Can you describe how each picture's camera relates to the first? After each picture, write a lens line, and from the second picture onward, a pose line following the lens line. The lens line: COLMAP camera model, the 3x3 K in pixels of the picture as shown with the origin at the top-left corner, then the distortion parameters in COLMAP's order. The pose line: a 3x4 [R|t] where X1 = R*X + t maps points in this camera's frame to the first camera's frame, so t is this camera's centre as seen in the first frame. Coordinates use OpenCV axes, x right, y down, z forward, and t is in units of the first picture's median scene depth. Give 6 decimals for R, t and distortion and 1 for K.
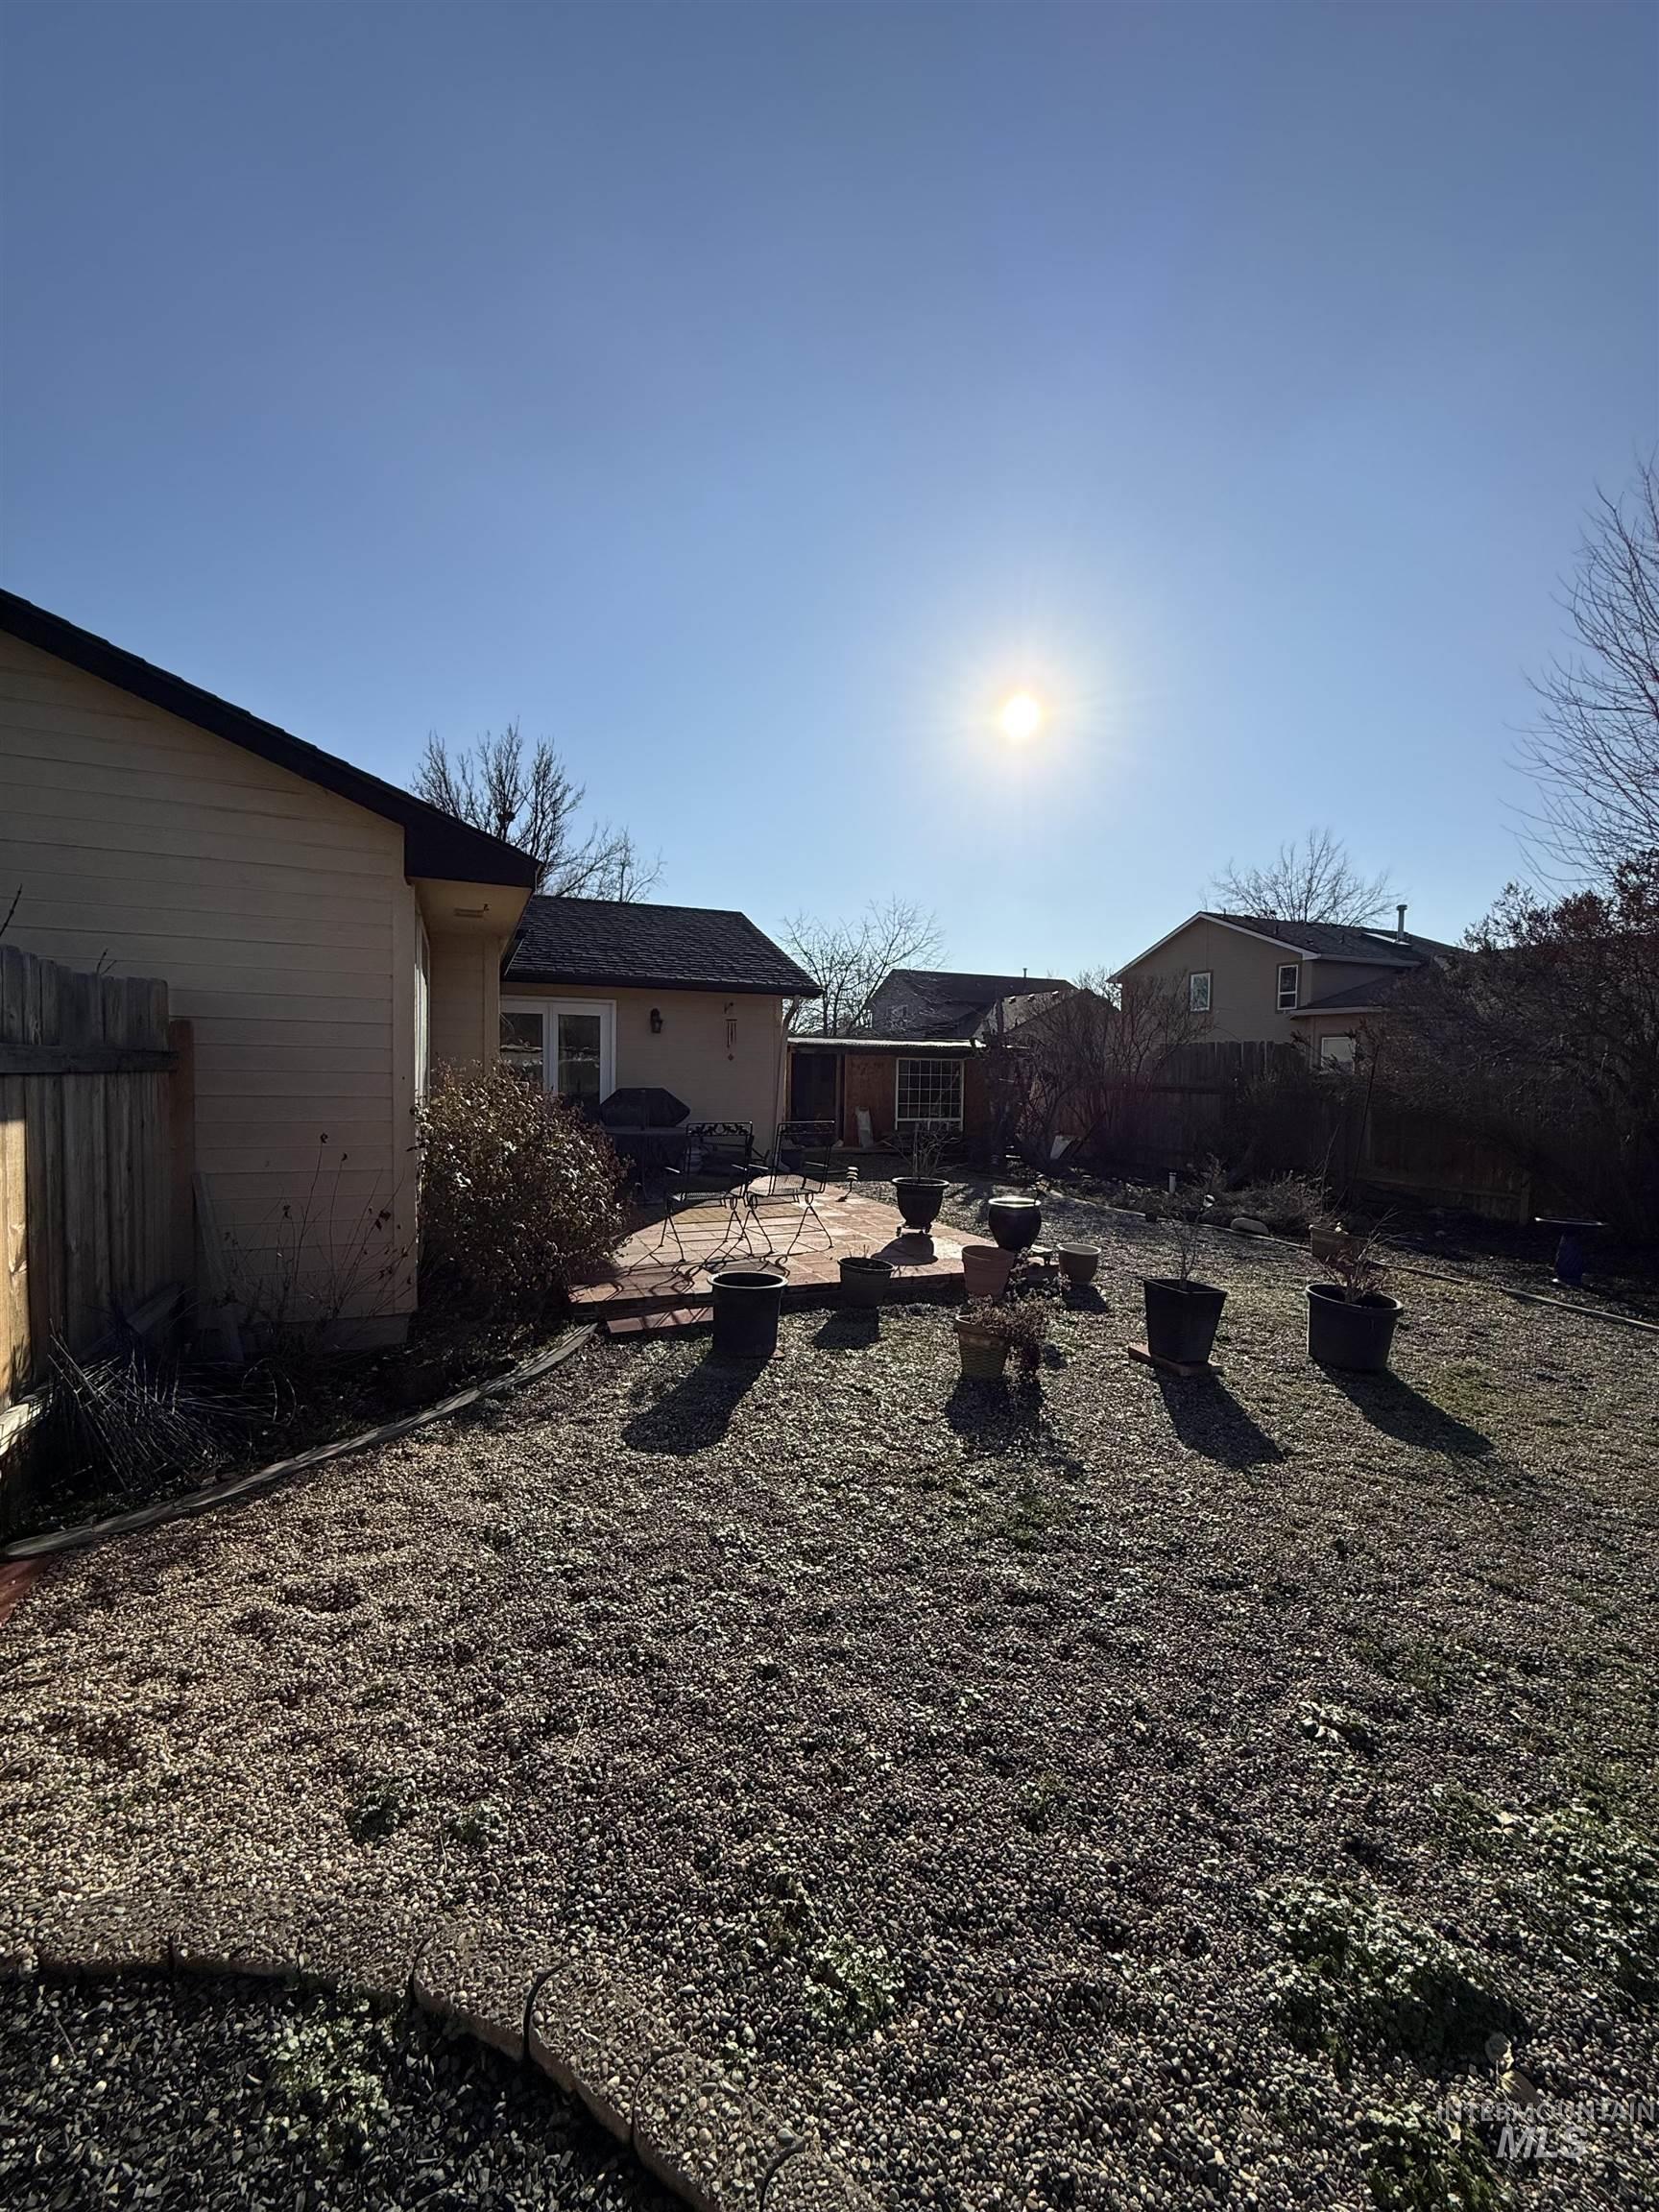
lens RADIAL K [[879.4, 0, 830.4], [0, 879.4, 1103.5], [0, 0, 1]] dist [-0.001313, 0.000233]
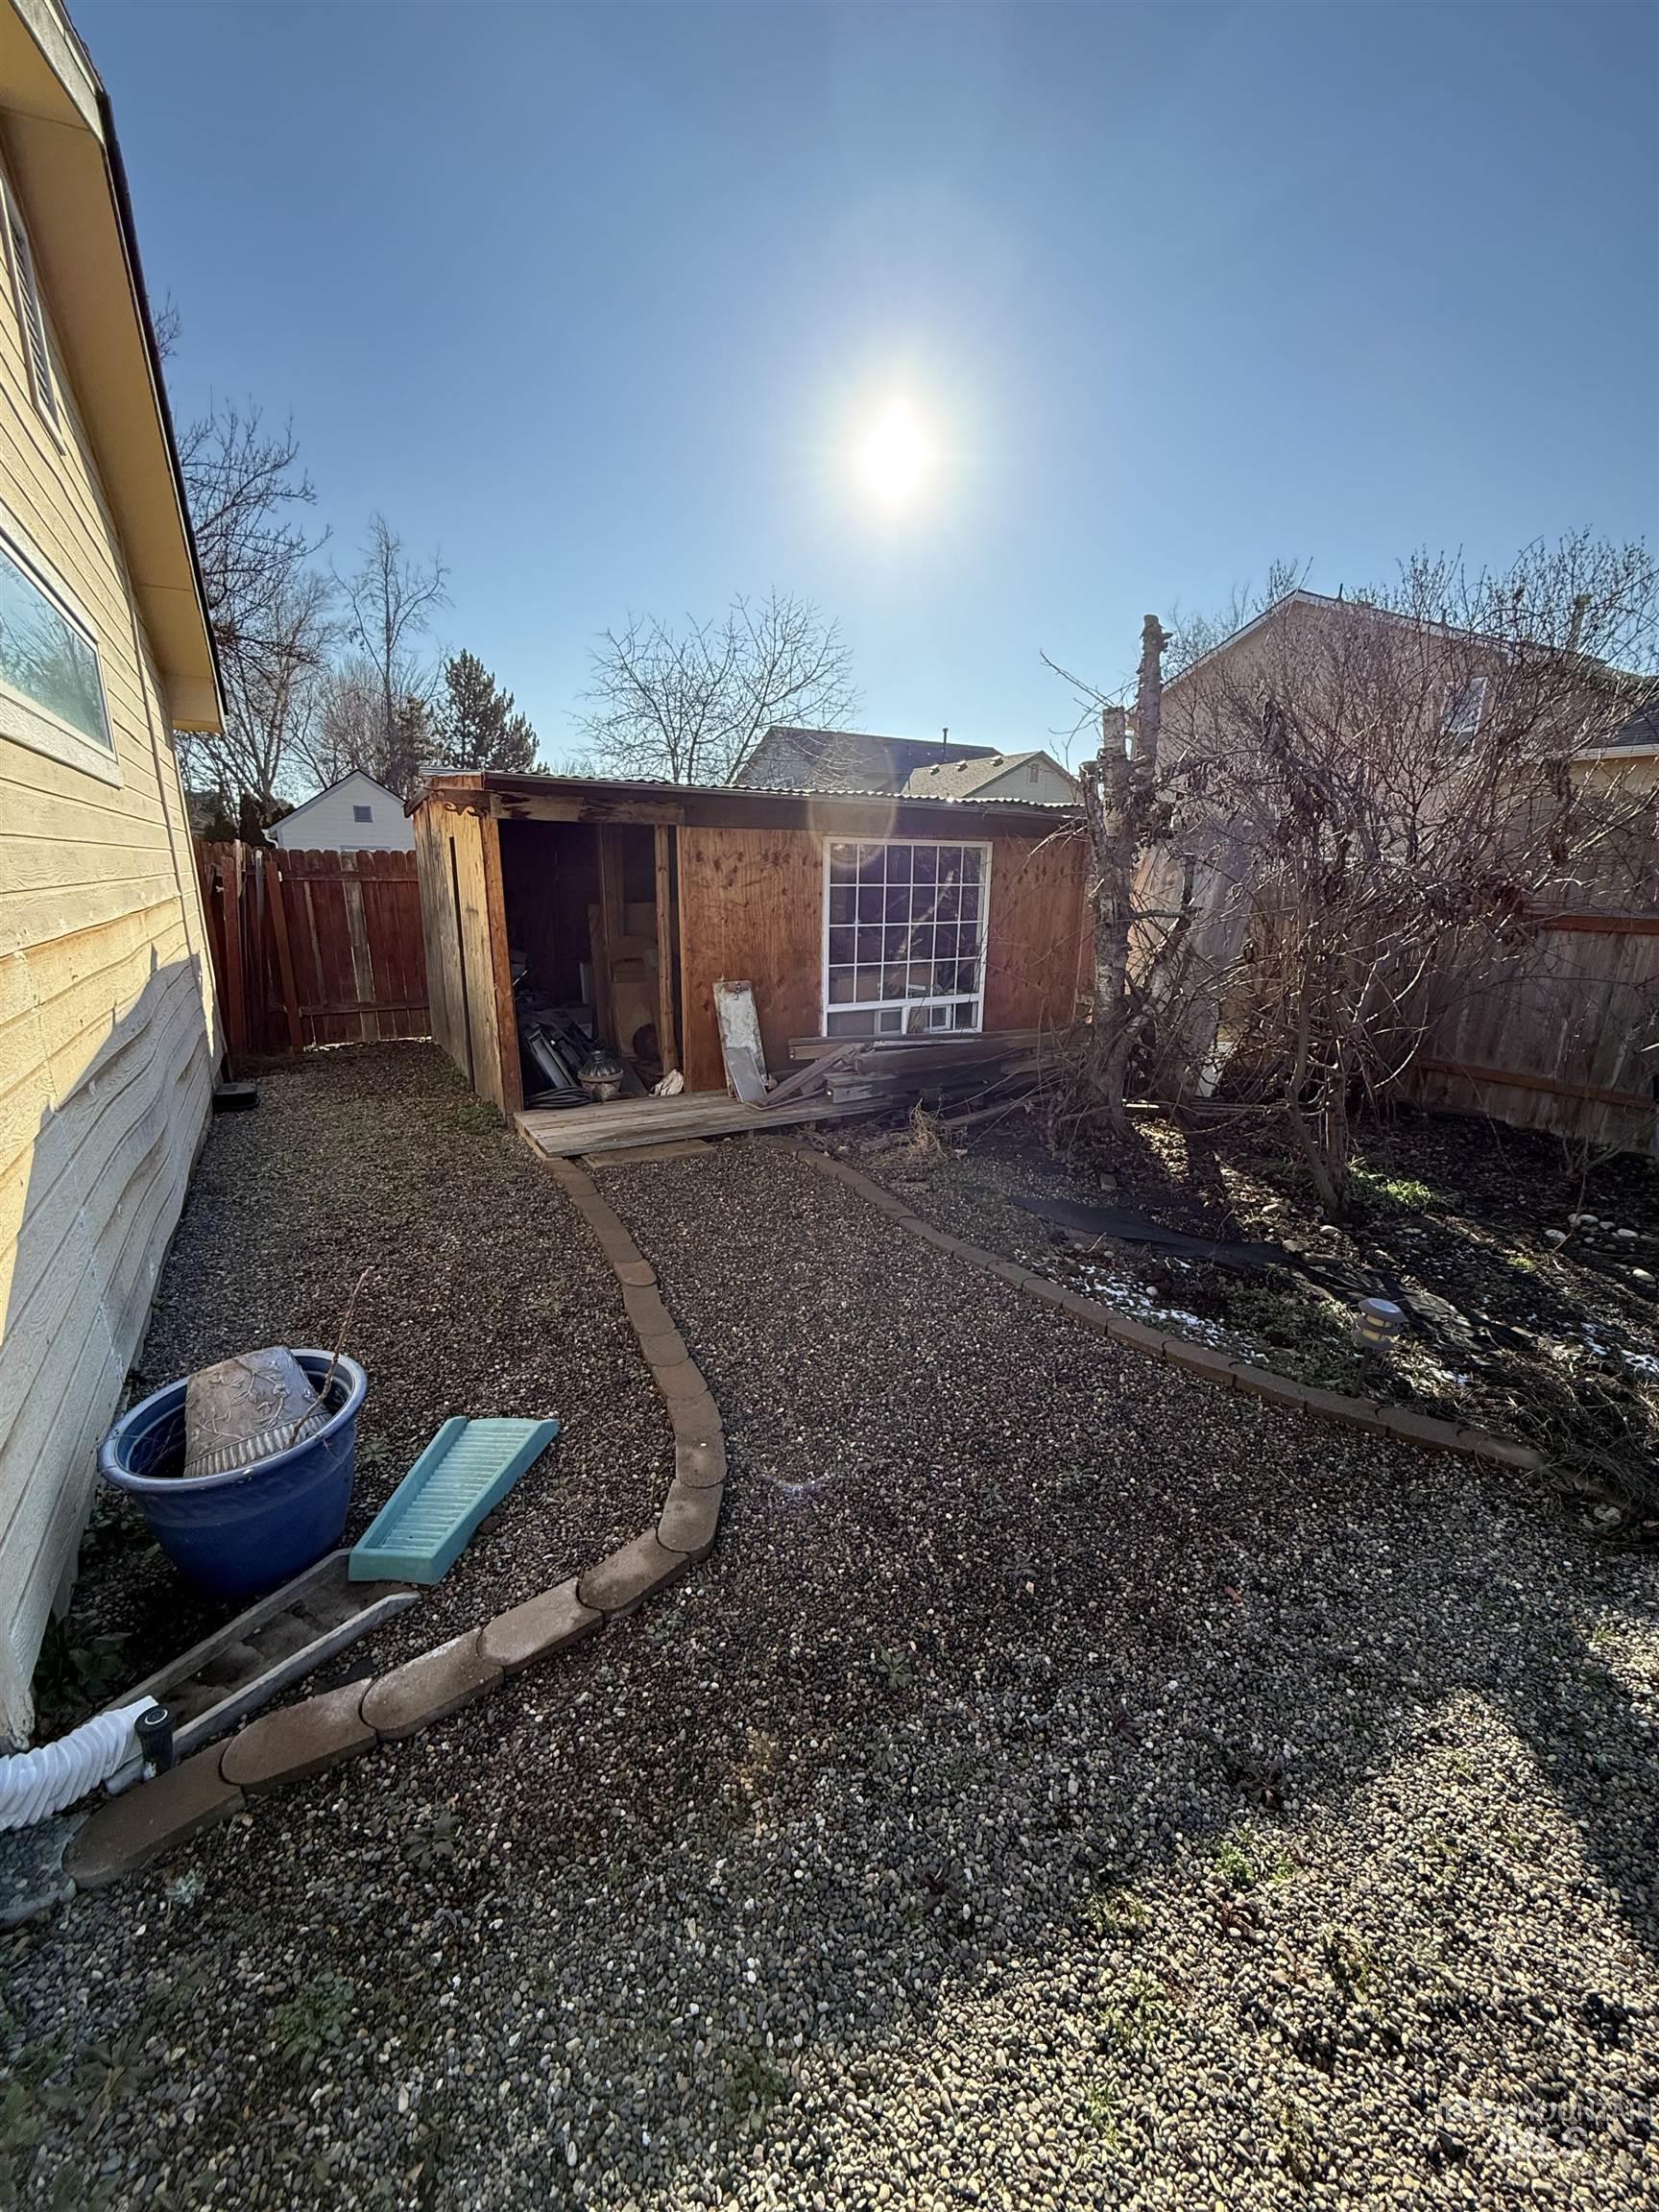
lens RADIAL K [[879.4, 0, 828.7], [0, 879.4, 1107.3], [0, 0, 1]] dist [-0.001313, 0.000233]
pose [[0.990383, -0.039753, 0.132520, 0.095343], [0.008780, 0.973961, 0.226544, -0.097190], [-0.138076, -0.223202, 0.964943, 2.376156]]
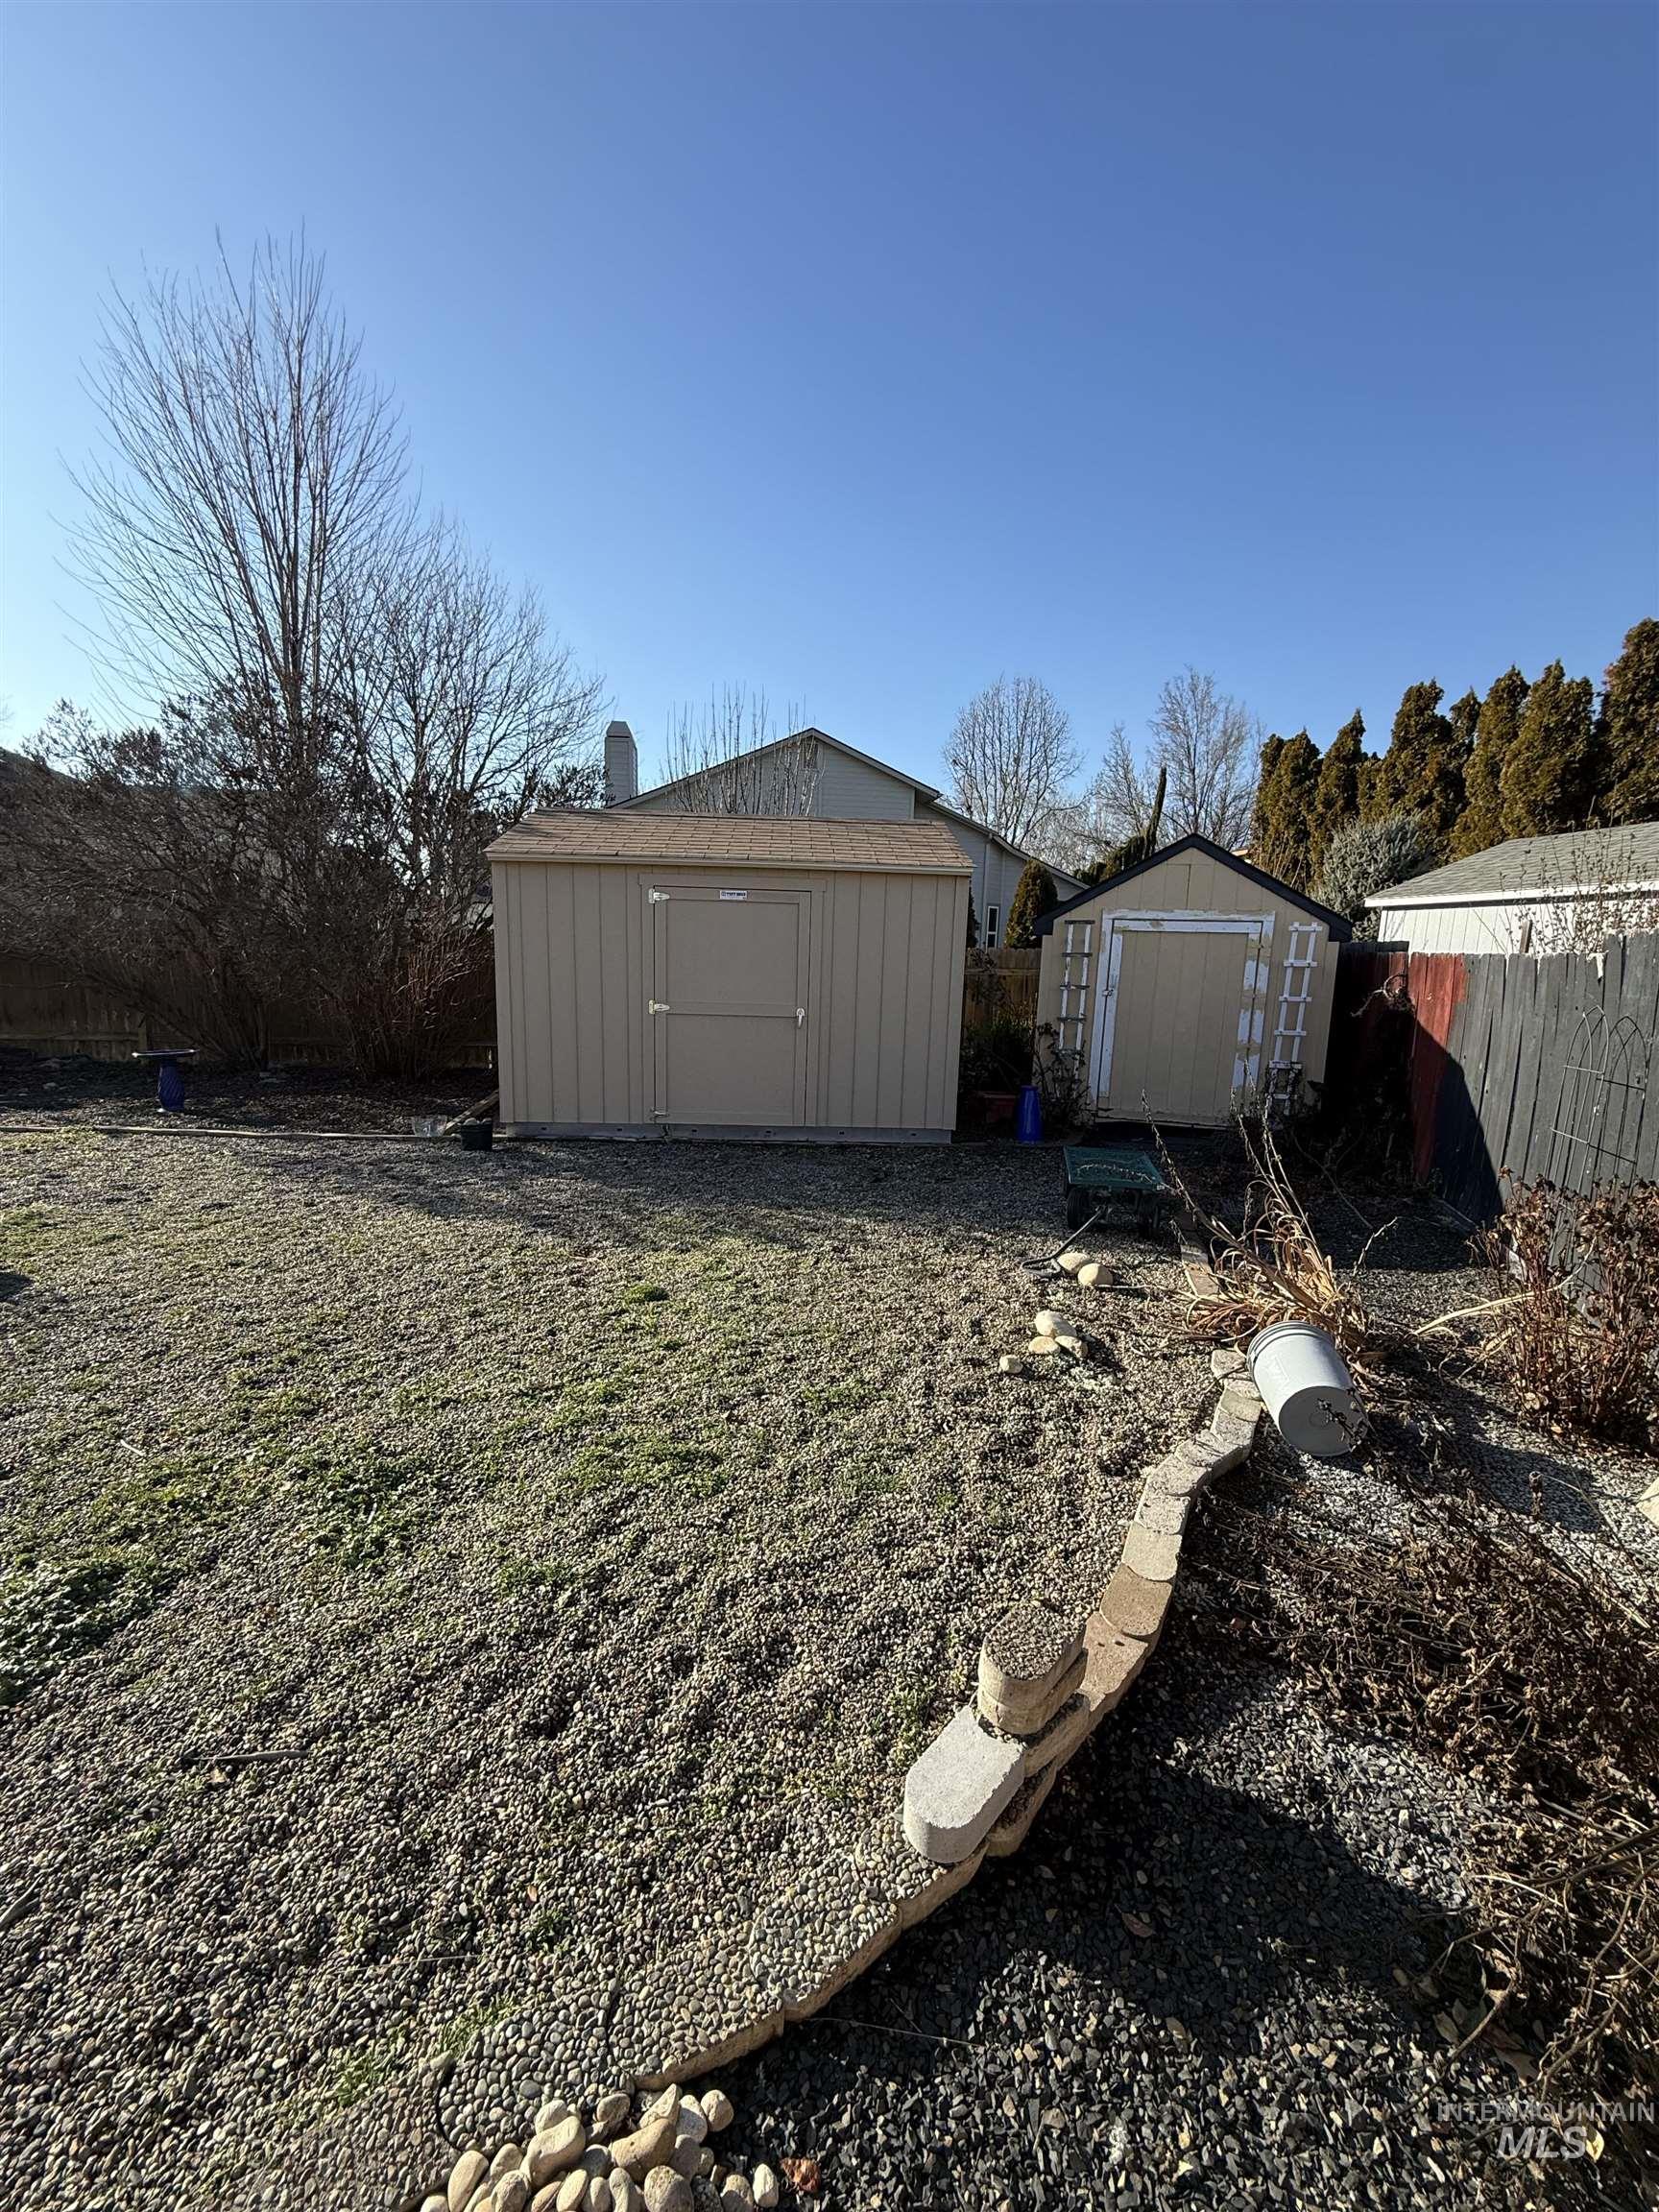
lens RADIAL K [[879.4, 0, 830.4], [0, 879.4, 1101.5], [0, 0, 1]] dist [-0.001313, 0.000233]
pose [[0.274582, -0.177365, 0.945064, 0.095938], [0.017766, 0.983609, 0.179437, 0.029521], [-0.961400, -0.032480, 0.273232, -0.091326]]
